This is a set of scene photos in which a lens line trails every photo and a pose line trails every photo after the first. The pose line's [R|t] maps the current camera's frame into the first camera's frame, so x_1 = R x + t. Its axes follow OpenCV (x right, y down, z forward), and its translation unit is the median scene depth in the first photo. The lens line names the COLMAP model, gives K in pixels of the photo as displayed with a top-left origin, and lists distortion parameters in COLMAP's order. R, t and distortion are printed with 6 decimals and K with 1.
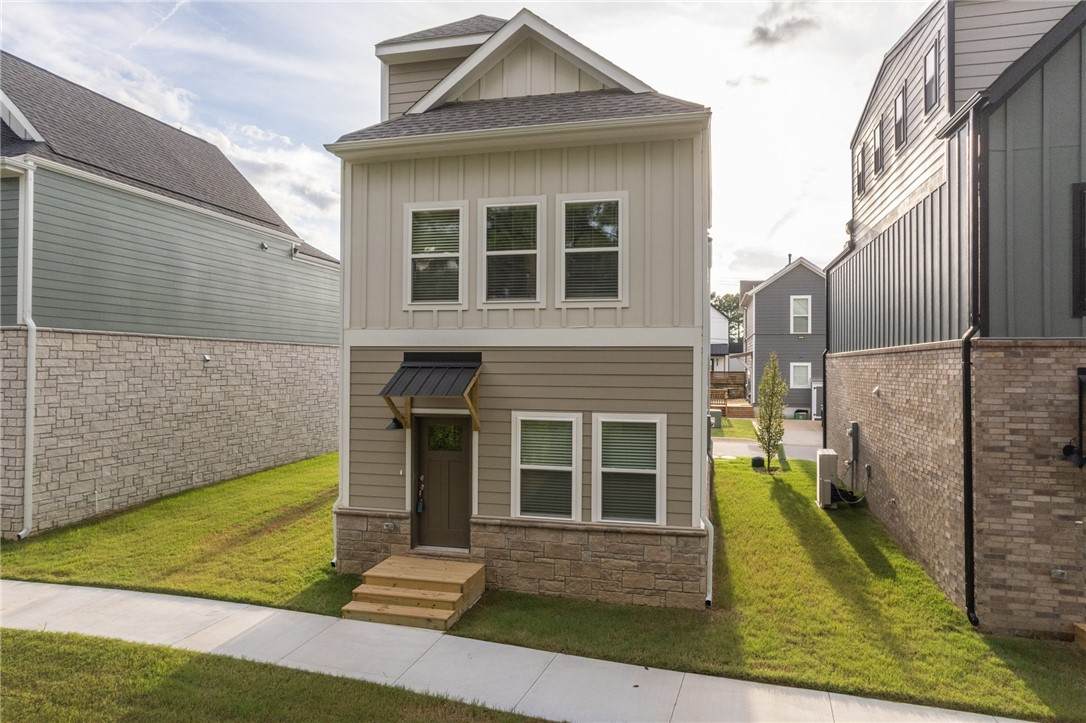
lens RADIAL K [[686.9, 0, 538.0], [0, 686.9, 354.0], [0, 0, 1]] dist [-0.050346, 0.054869]
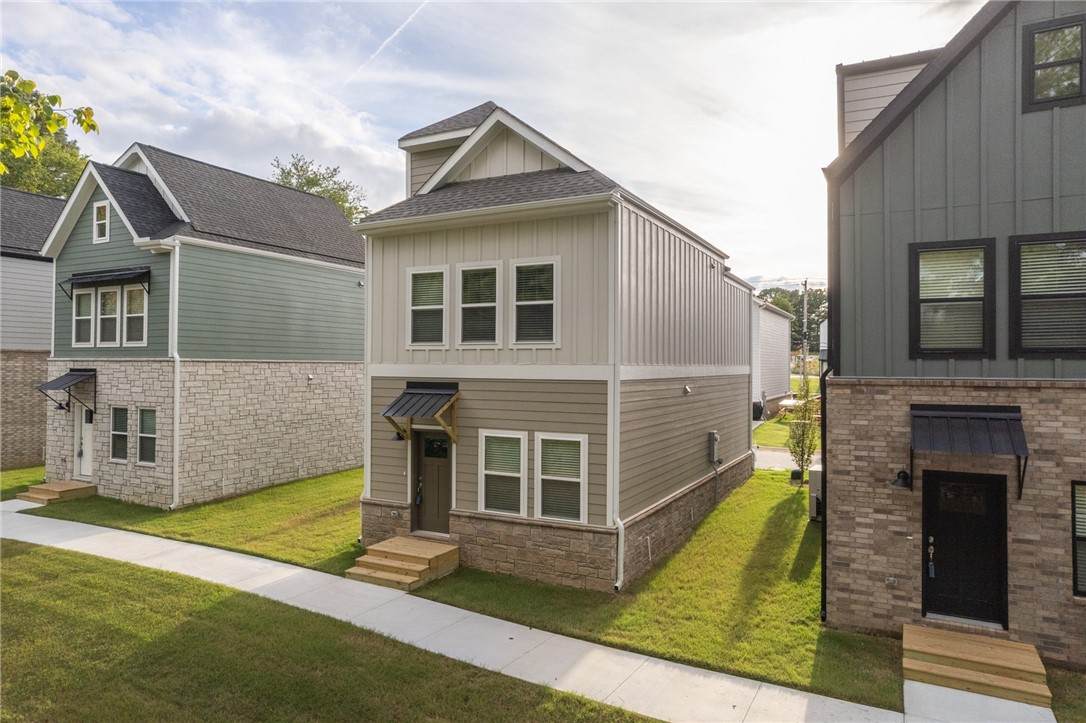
lens RADIAL K [[686.9, 0, 538.3], [0, 686.9, 352.2], [0, 0, 1]] dist [-0.050346, 0.054869]
pose [[0.971270, -0.005402, -0.237918, 0.381570], [0.004426, 0.999979, -0.004640, -0.054170], [0.237938, 0.003454, 0.971274, -0.223471]]
